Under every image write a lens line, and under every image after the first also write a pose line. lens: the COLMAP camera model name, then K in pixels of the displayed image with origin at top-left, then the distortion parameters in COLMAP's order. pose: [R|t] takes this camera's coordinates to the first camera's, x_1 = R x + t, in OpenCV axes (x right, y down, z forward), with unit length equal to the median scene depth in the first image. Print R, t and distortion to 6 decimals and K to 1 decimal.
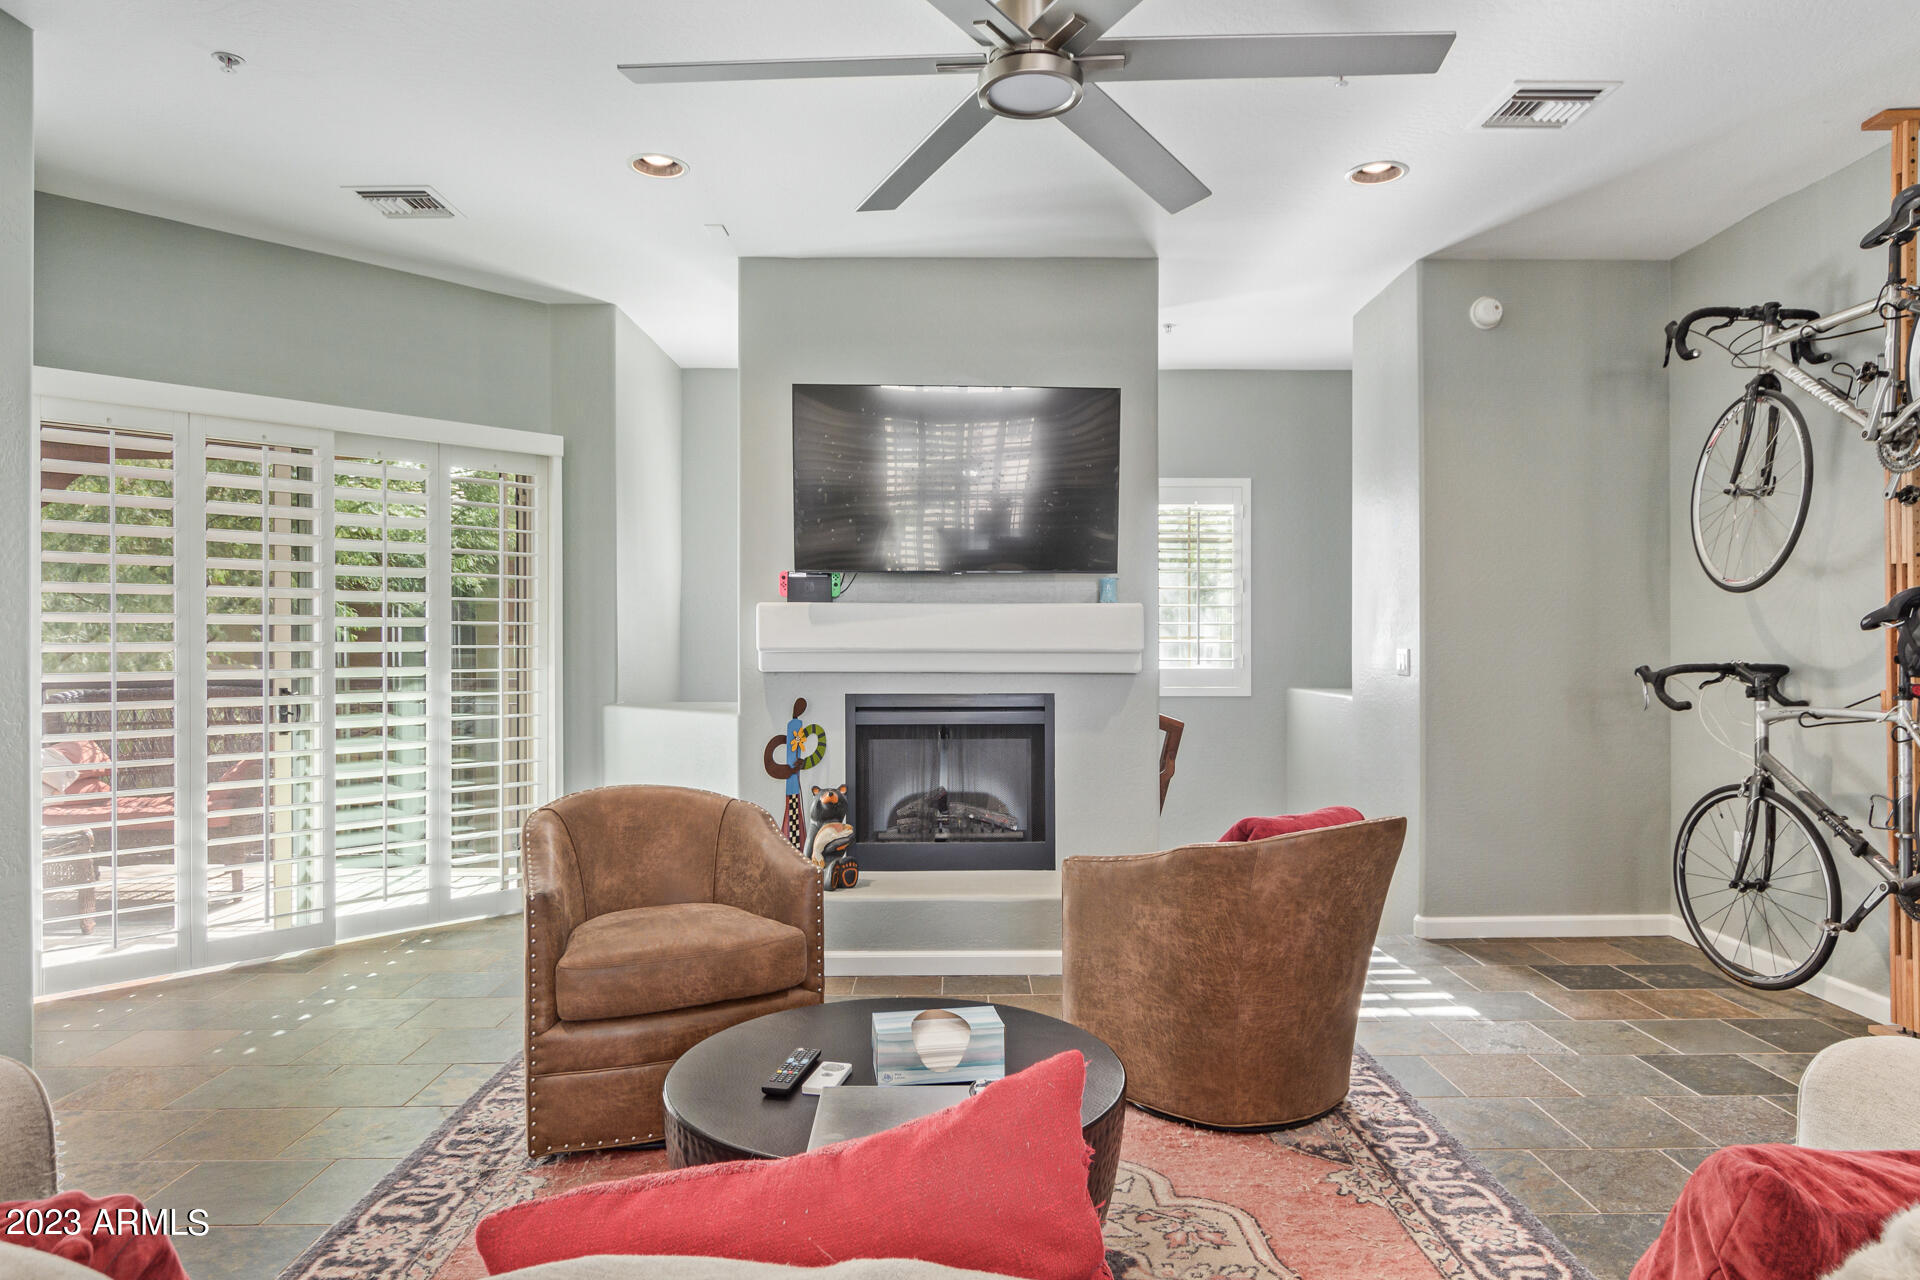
lens RADIAL K [[1146.7, 0, 963.0], [0, 1146.7, 645.1], [0, 0, 1]] dist [0.004402, -0.002019]
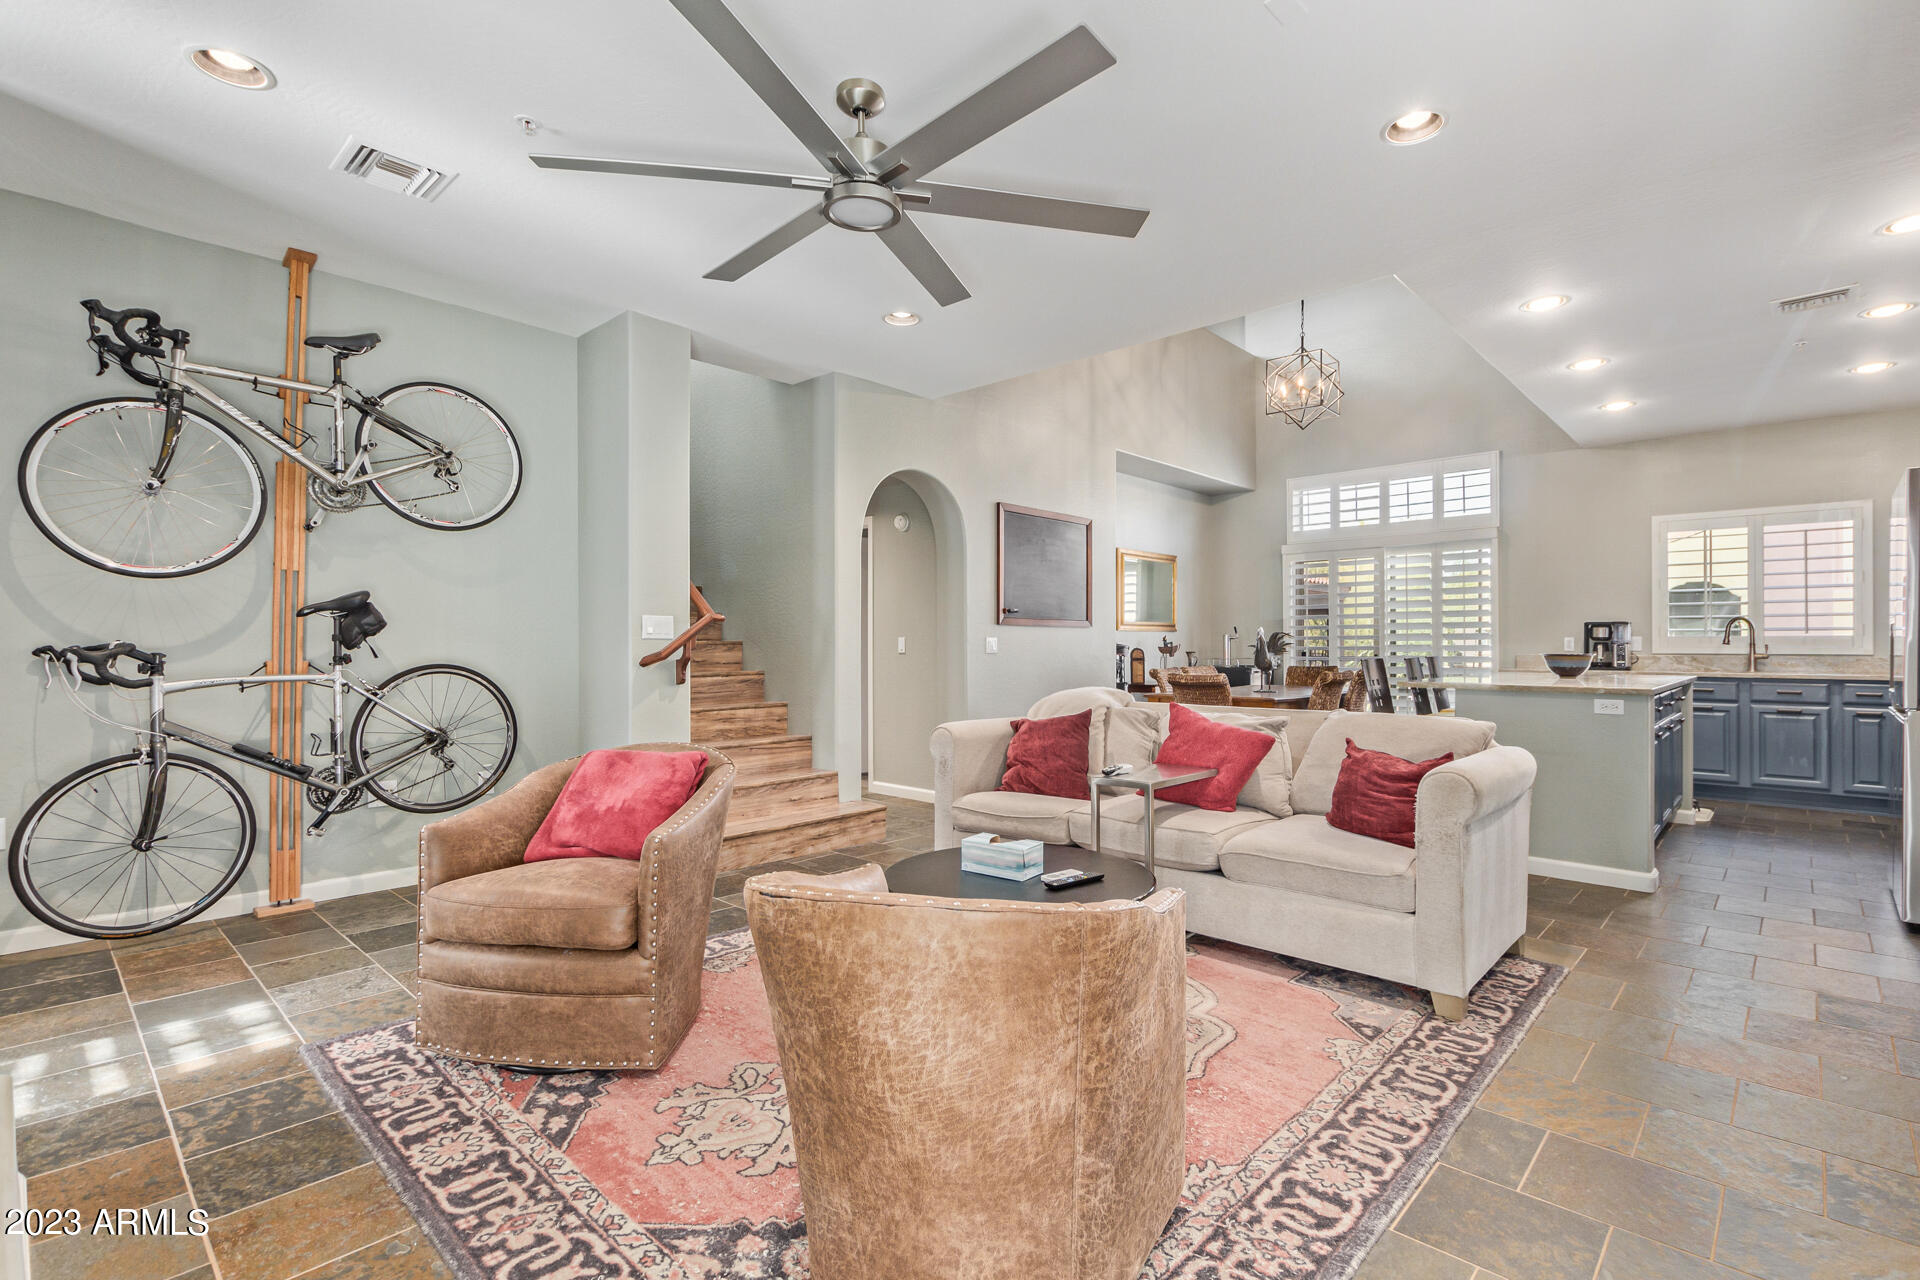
lens RADIAL K [[899.1, 0, 973.3], [0, 899.1, 631.1], [0, 0, 1]] dist [0.001489, -0.001058]
pose [[-0.724915, 0.011919, 0.688735, -0.490815], [0.001524, 0.999876, -0.015700, 0.019564], [-0.688837, -0.010331, -0.724843, 1.068457]]
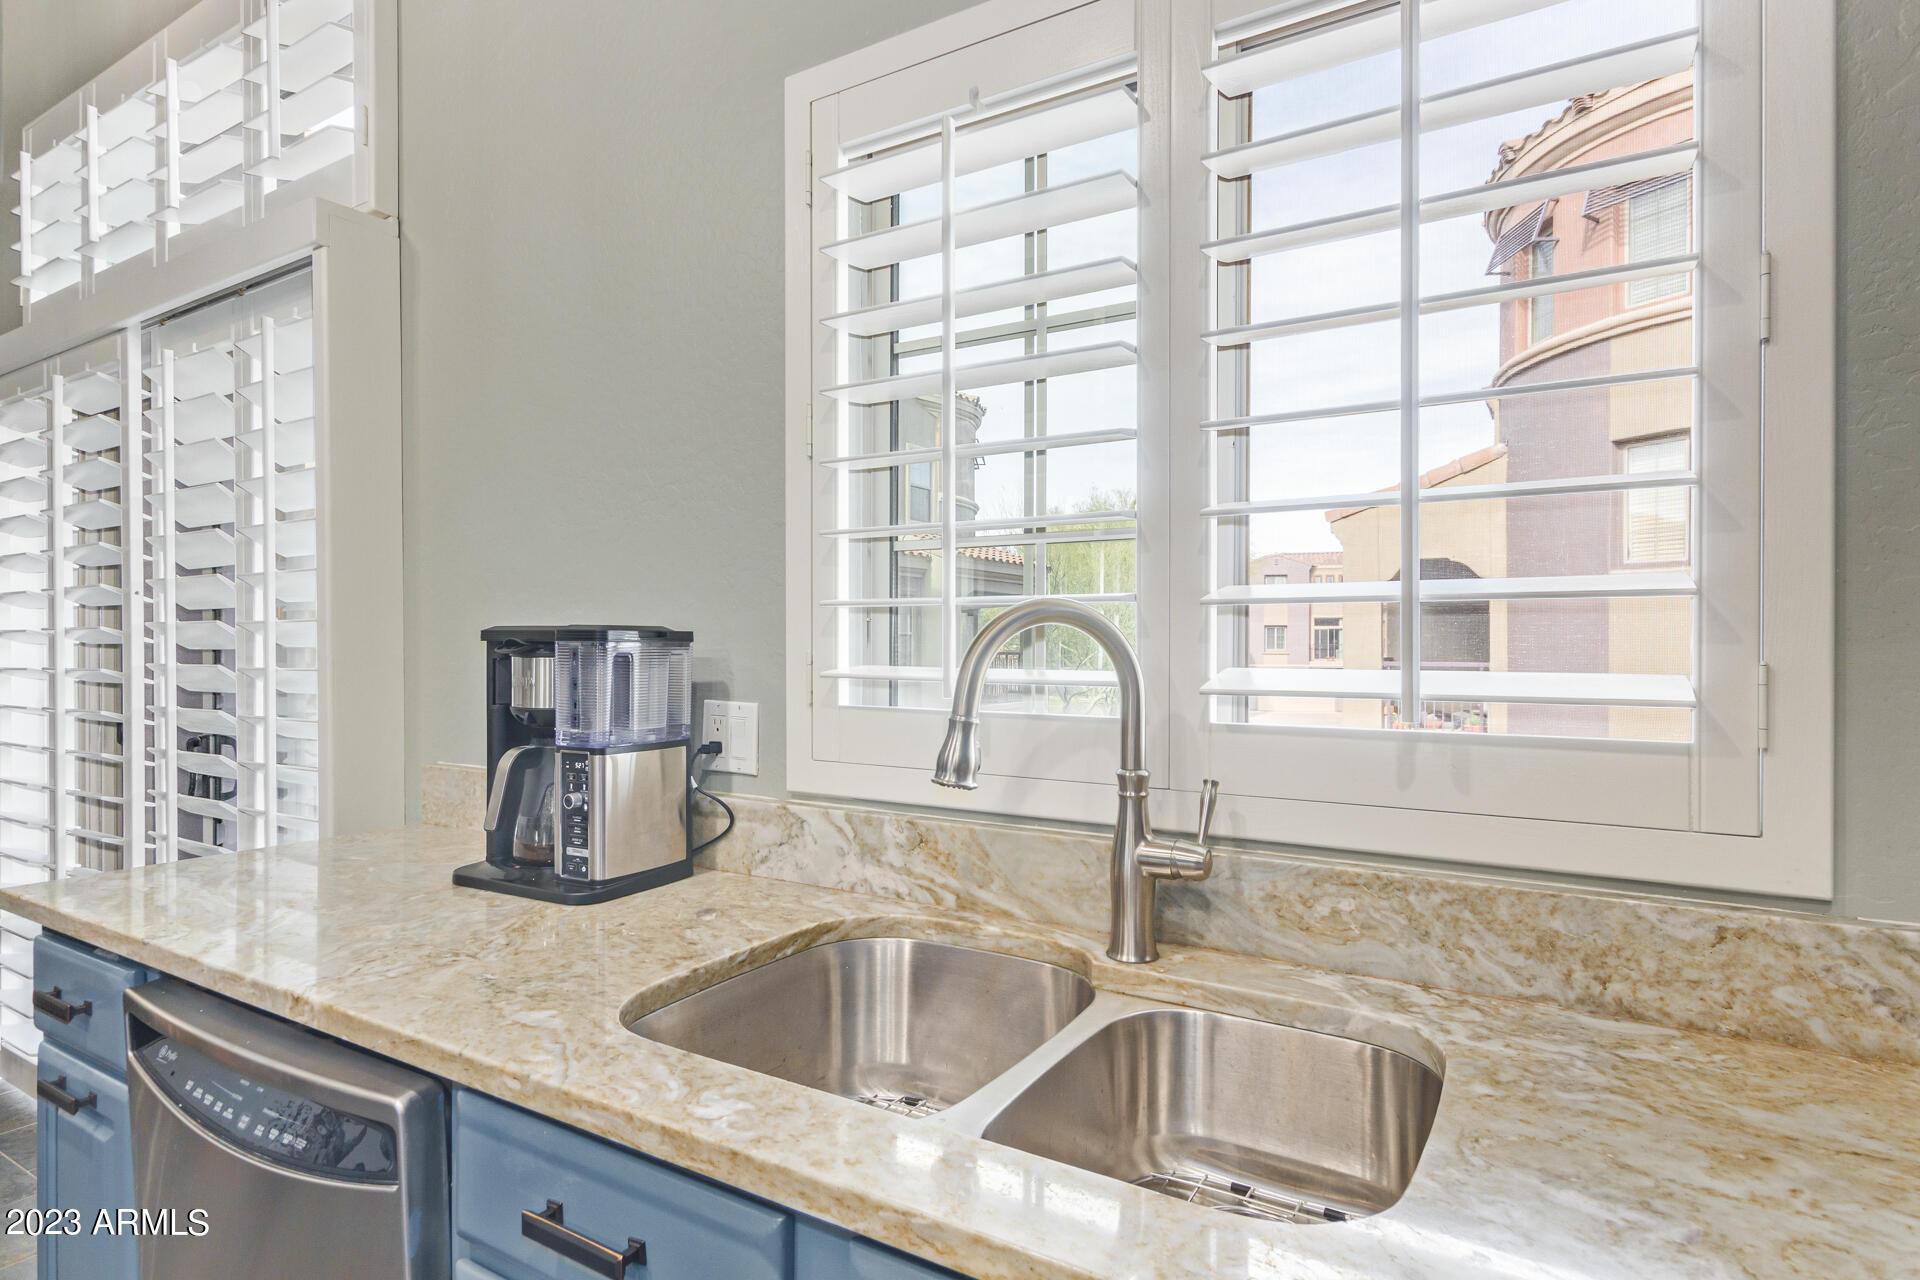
lens RADIAL K [[1020.1, 0, 970.0], [0, 1020.1, 648.6], [0, 0, 1]] dist [0.002625, -0.000137]
pose [[-0.850391, -0.003235, 0.526141, -0.503929], [0.004159, 0.999909, 0.012870, -0.022864], [-0.526134, 0.013133, -0.850300, -0.922113]]
